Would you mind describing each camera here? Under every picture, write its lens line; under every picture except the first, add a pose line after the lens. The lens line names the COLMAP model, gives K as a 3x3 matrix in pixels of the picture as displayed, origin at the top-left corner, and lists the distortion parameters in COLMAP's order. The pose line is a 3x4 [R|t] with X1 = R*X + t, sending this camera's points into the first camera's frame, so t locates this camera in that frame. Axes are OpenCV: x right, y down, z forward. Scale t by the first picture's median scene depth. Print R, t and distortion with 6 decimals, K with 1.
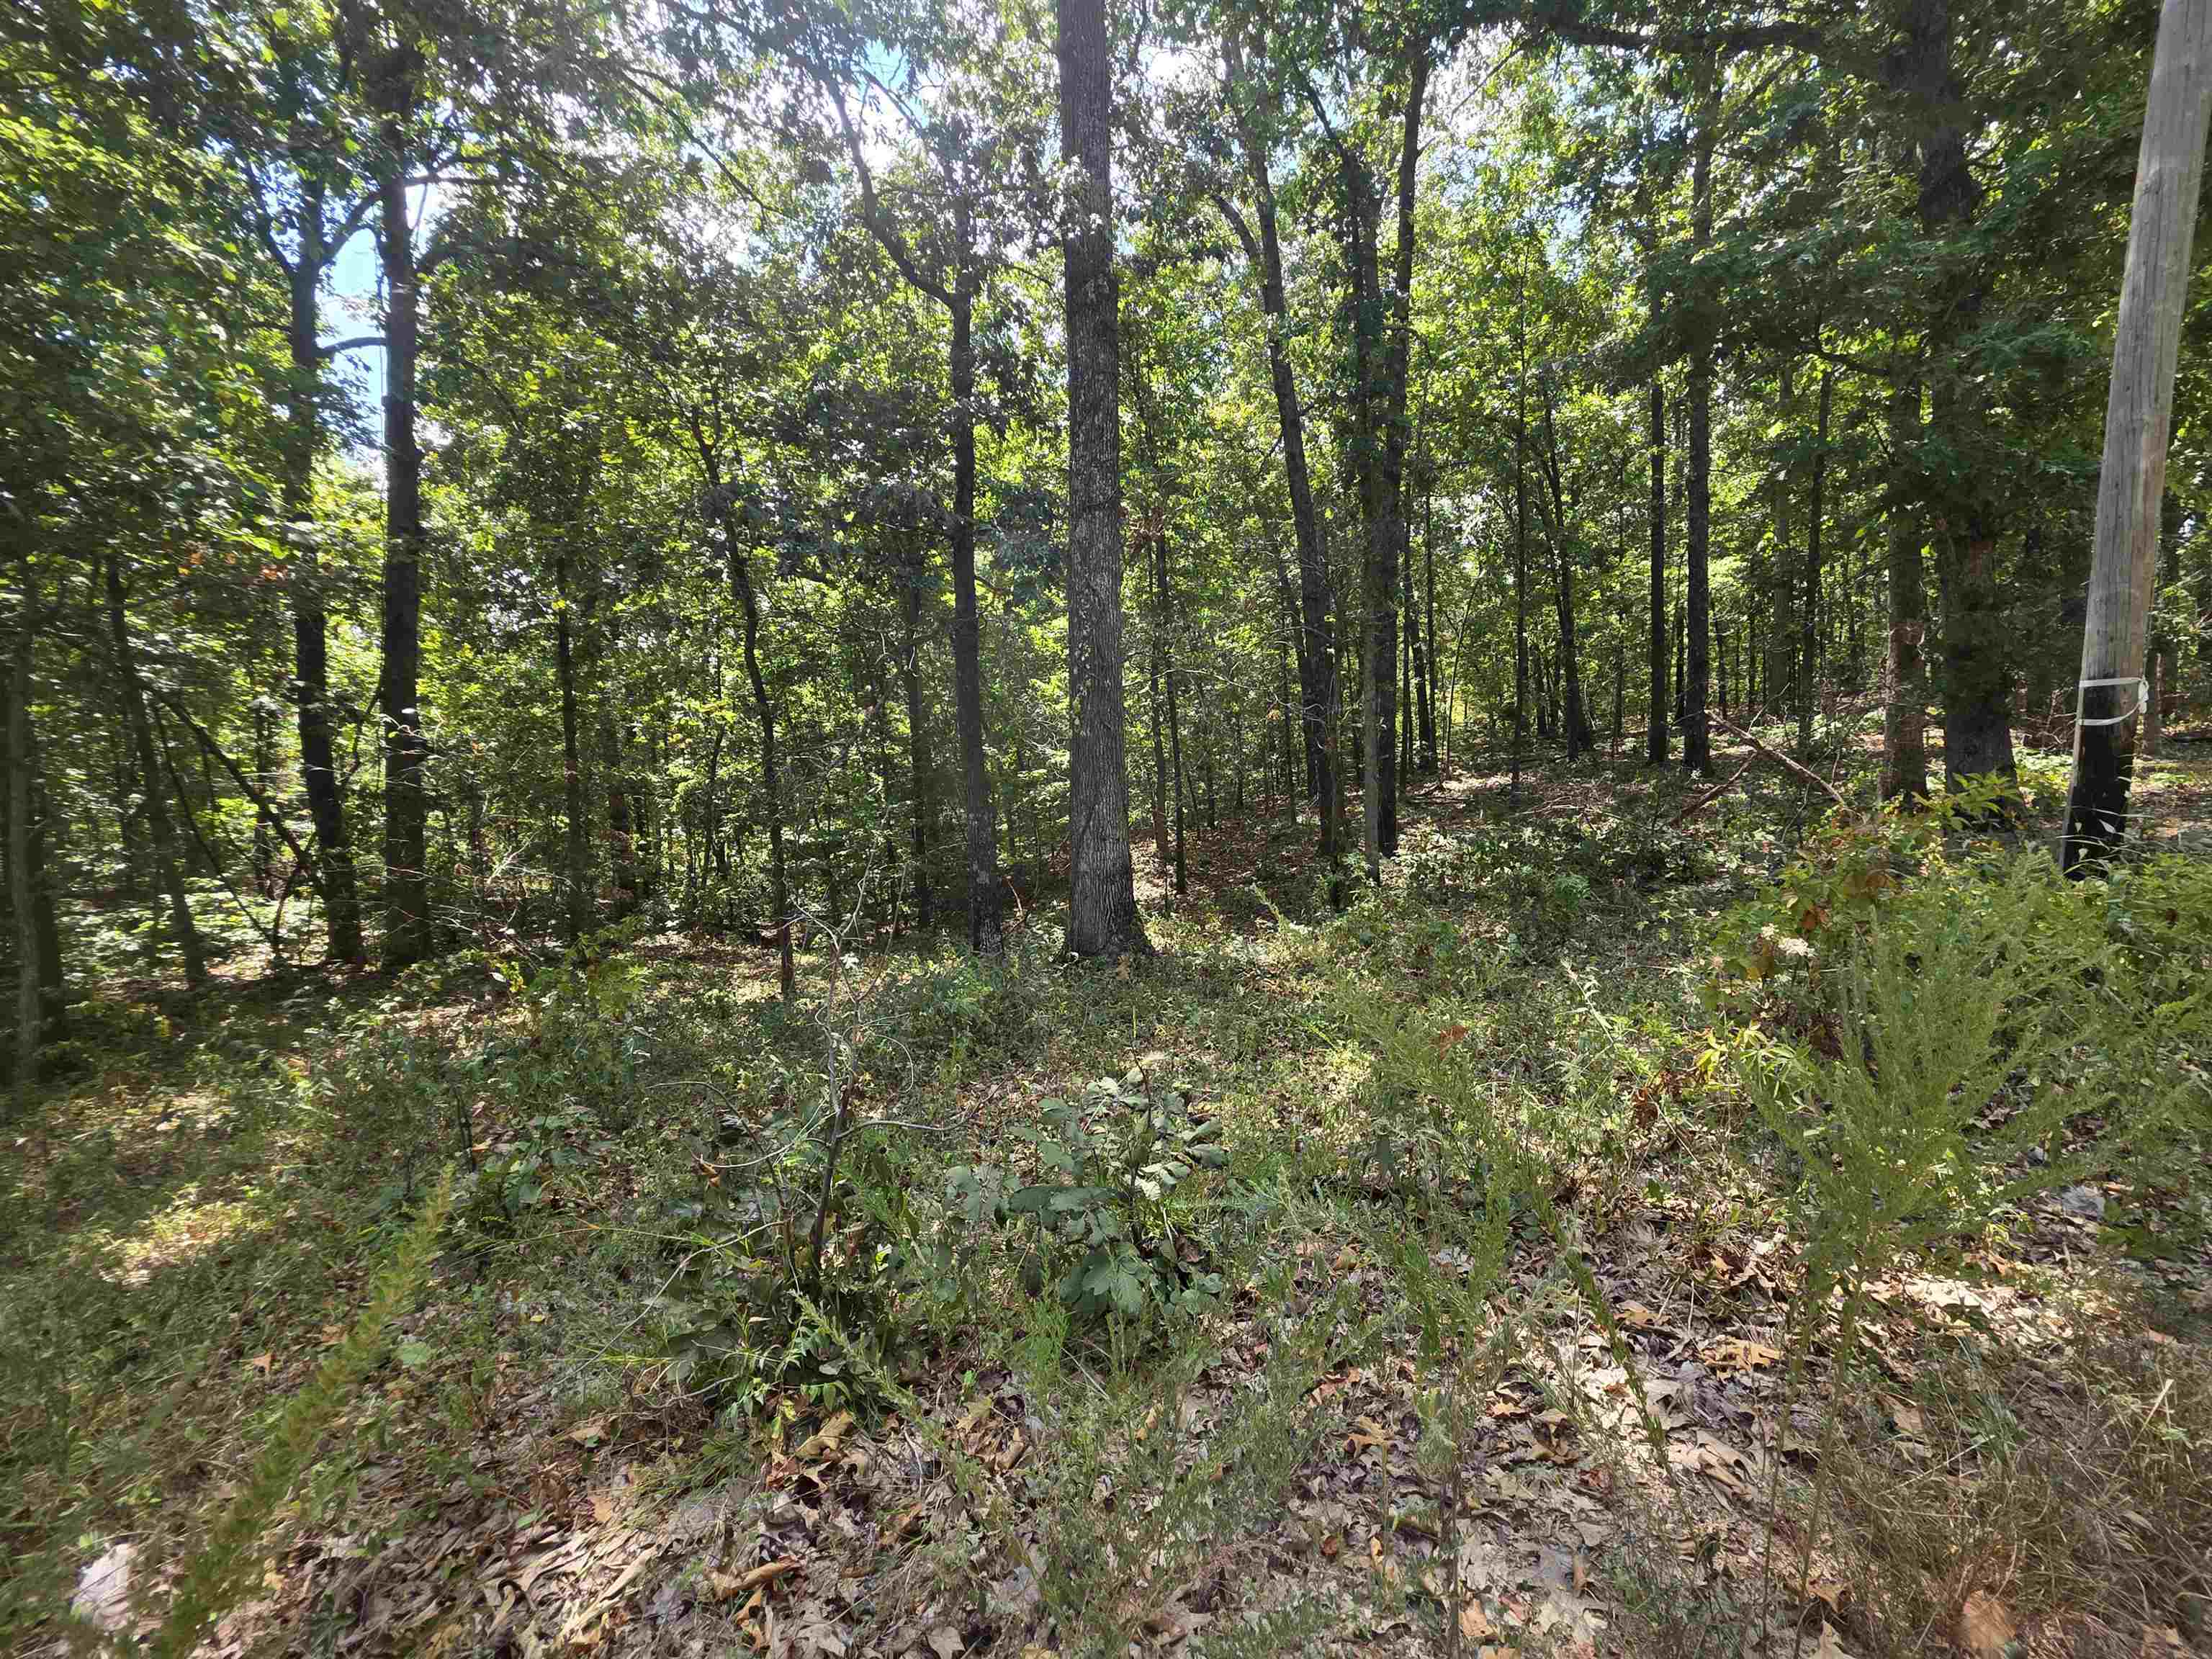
lens RADIAL K [[884.5, 0, 1115.2], [0, 884.5, 832.1], [0, 0, 1]] dist [0.002774, -0.000337]
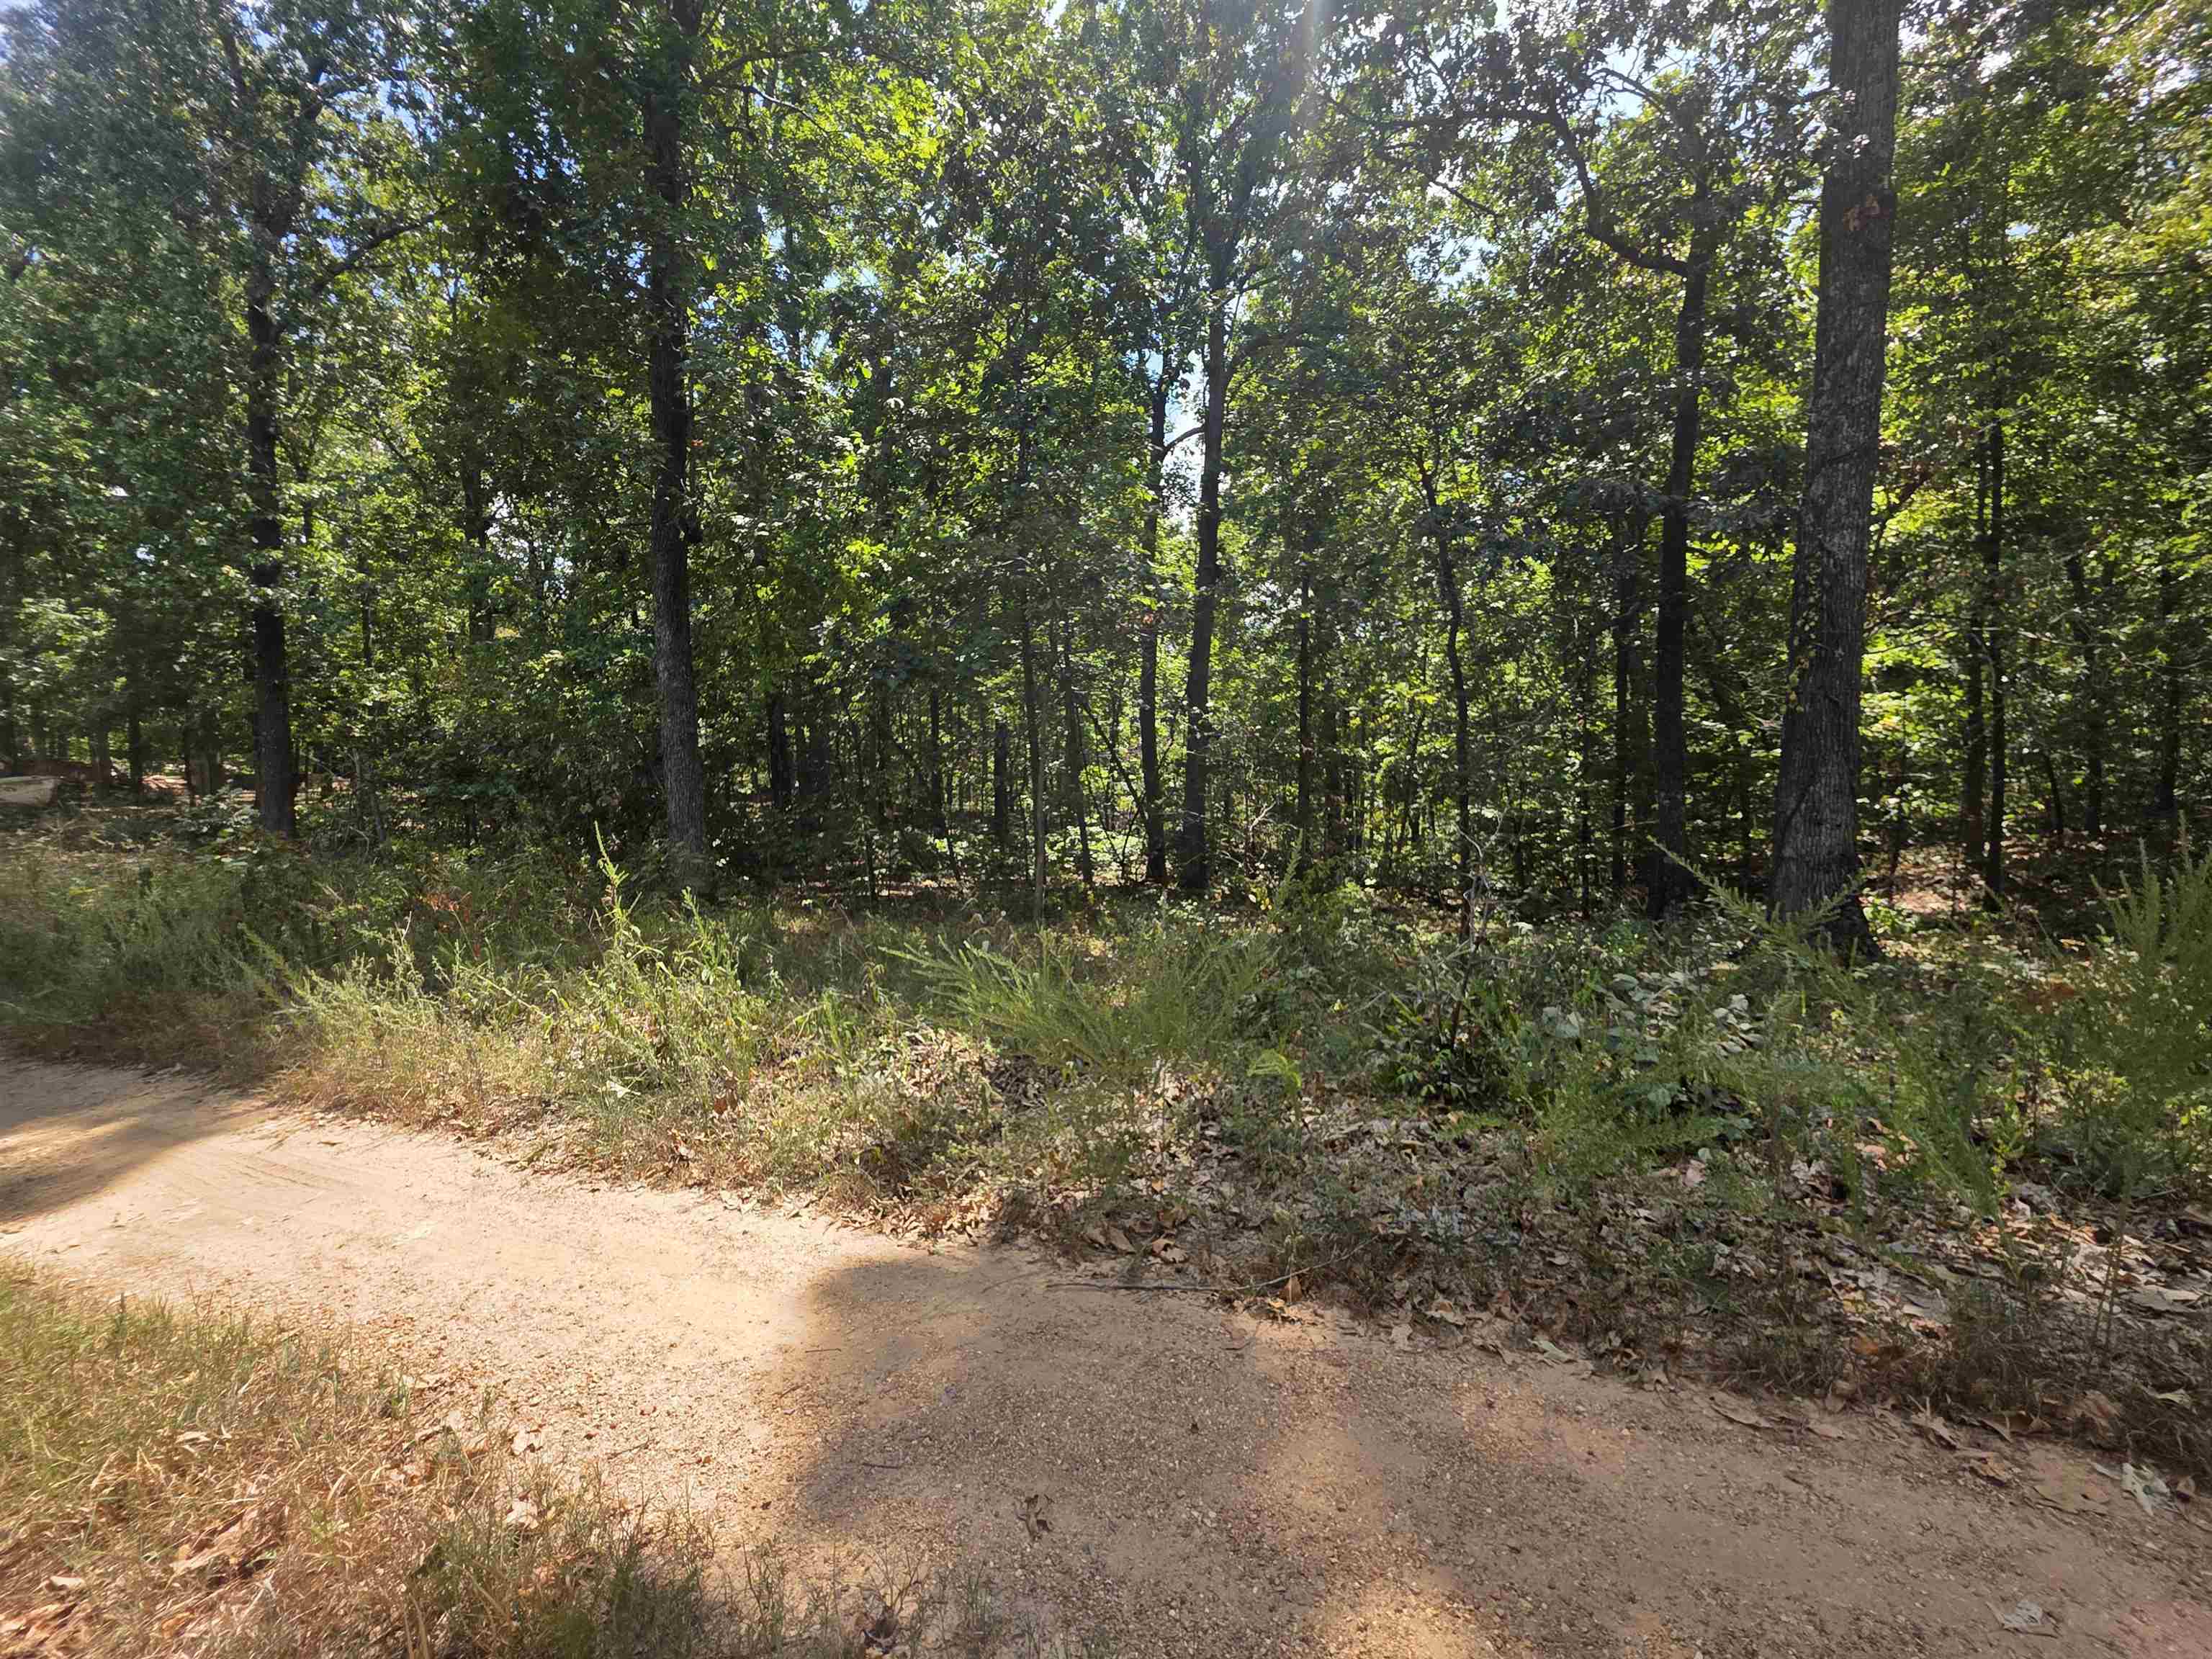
lens RADIAL K [[884.5, 0, 1115.2], [0, 884.5, 832.1], [0, 0, 1]] dist [0.002774, -0.000337]
pose [[0.731997, 0.069457, -0.677758, 0.052800], [-0.052602, 0.997582, 0.045421, 0.009177], [0.679274, 0.002404, 0.733881, -0.116990]]
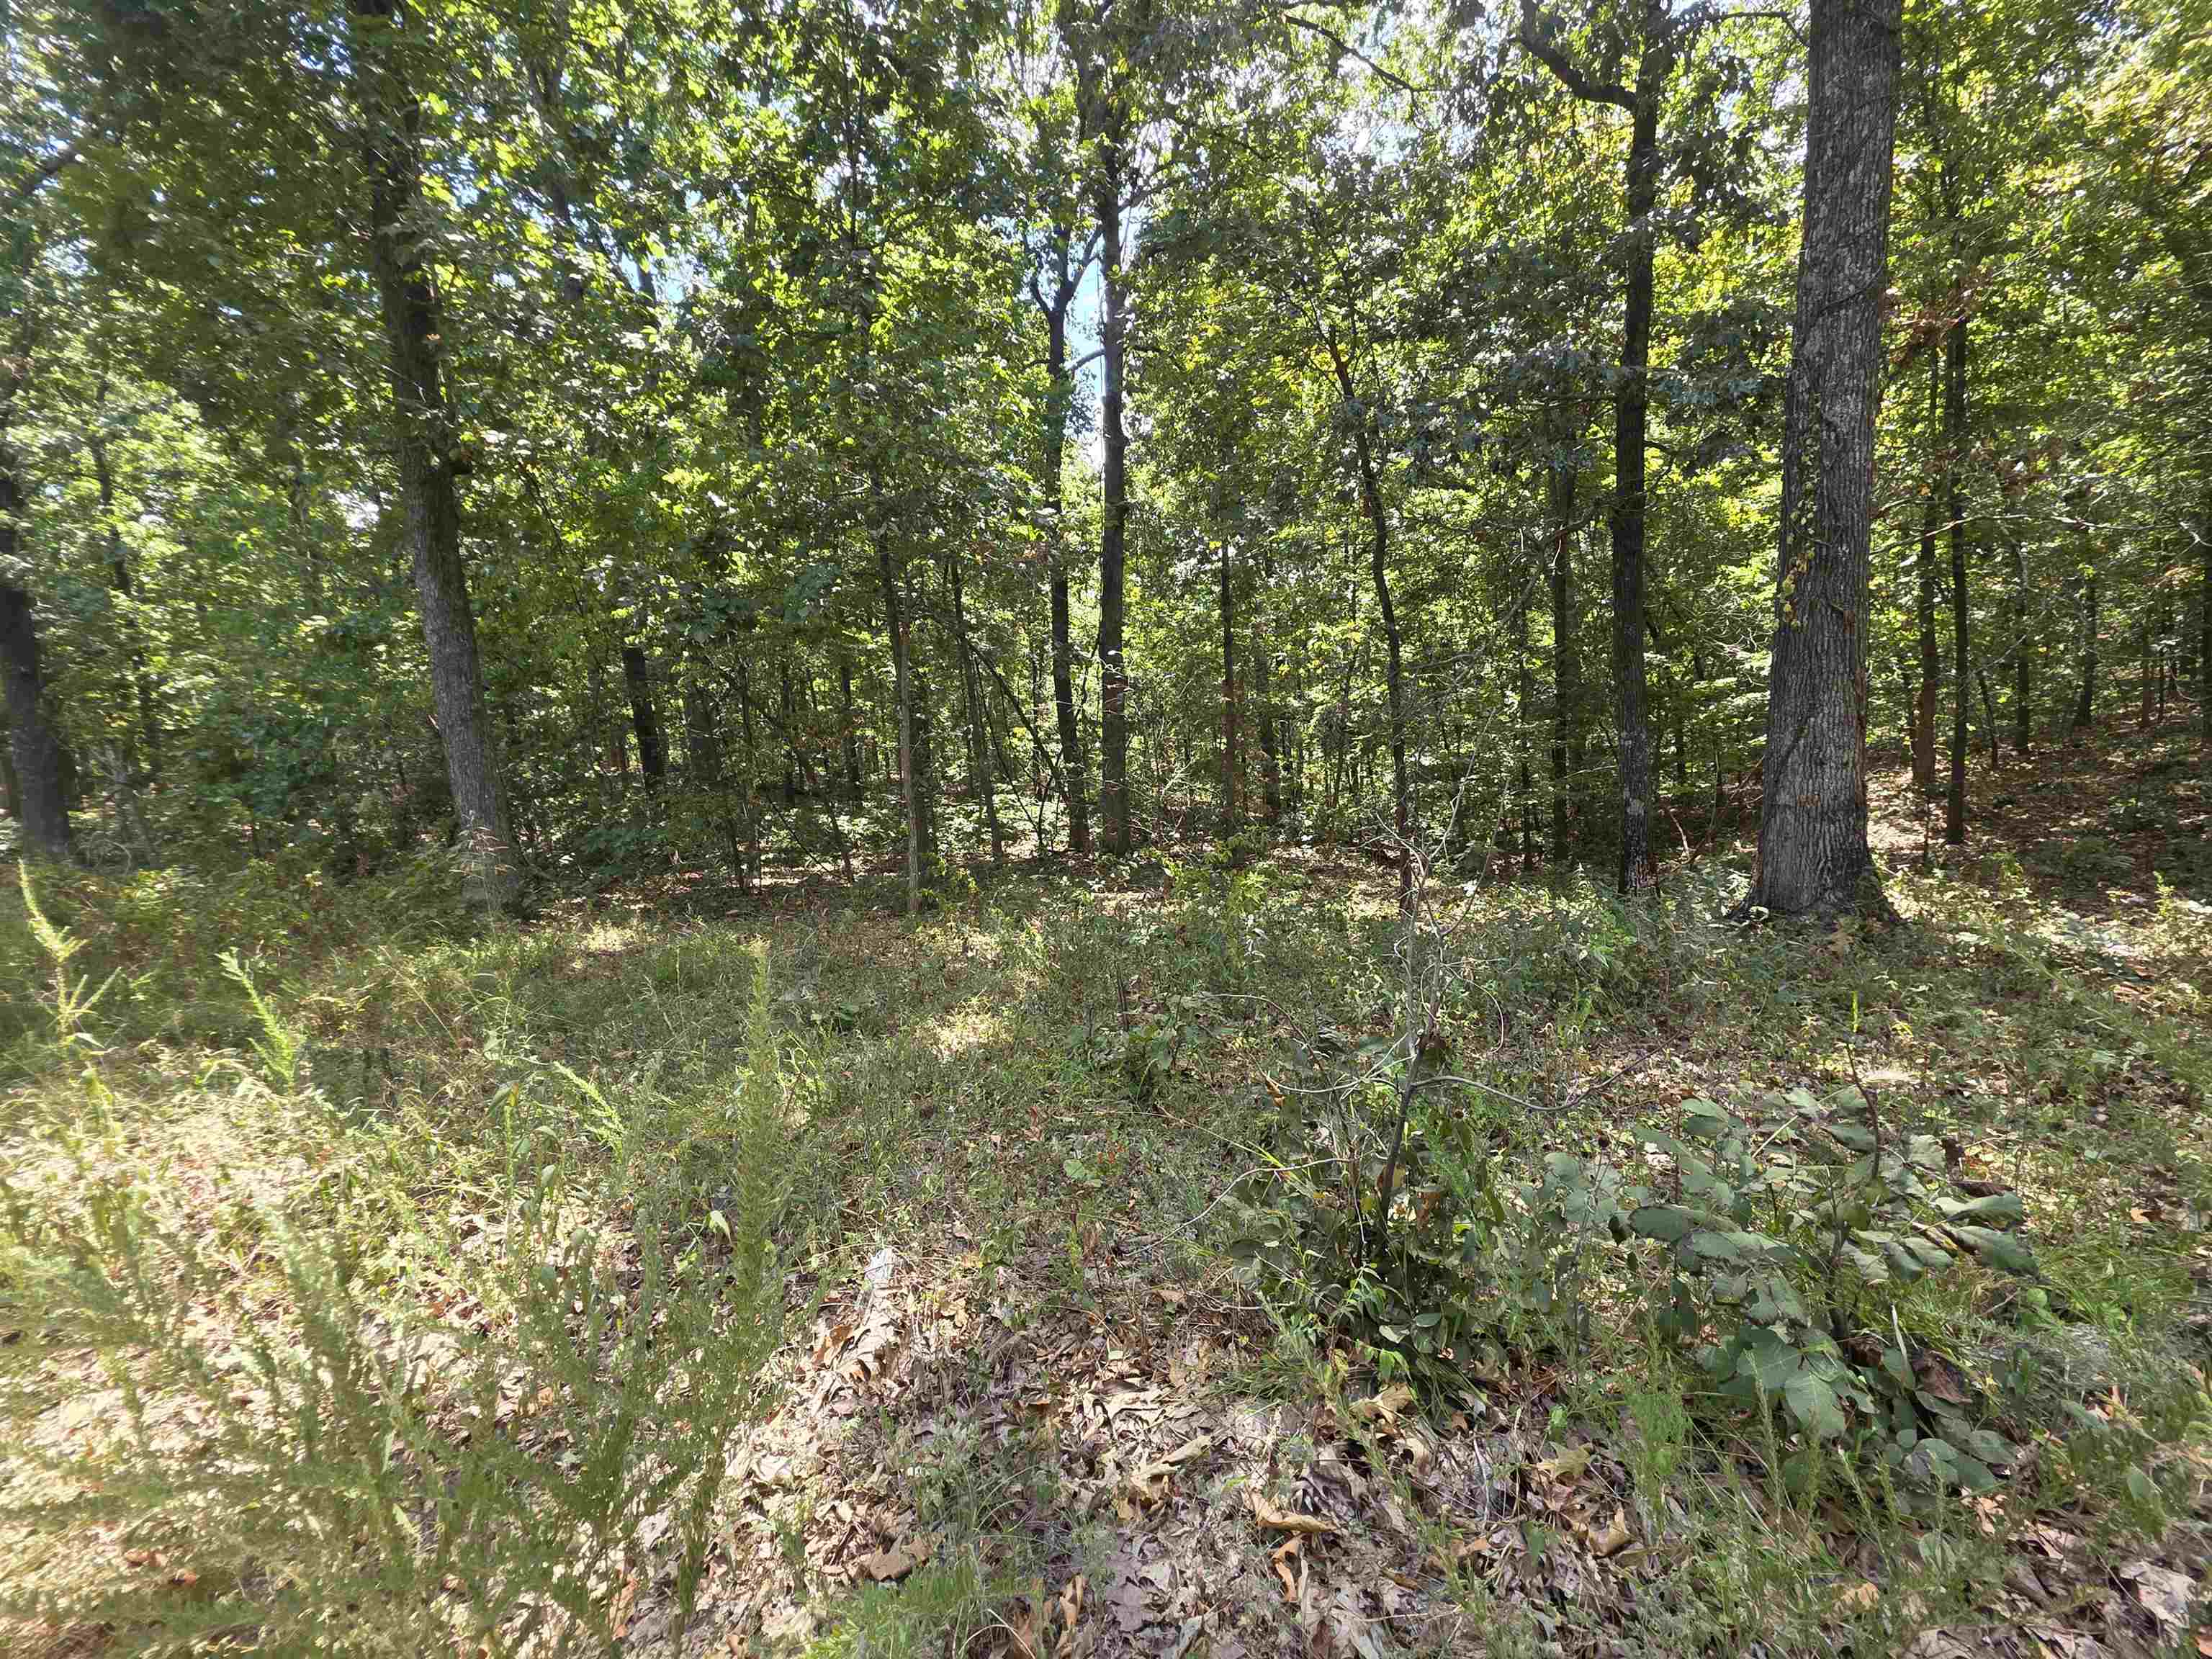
lens RADIAL K [[889.9, 0, 1117.7], [0, 889.9, 826.4], [0, 0, 1]] dist [0.003355, -0.000061]
pose [[0.777639, 0.057958, -0.626033, 0.000088], [-0.008097, 0.996583, 0.082204, 0.002827], [0.628658, -0.058856, 0.775451, 0.023444]]
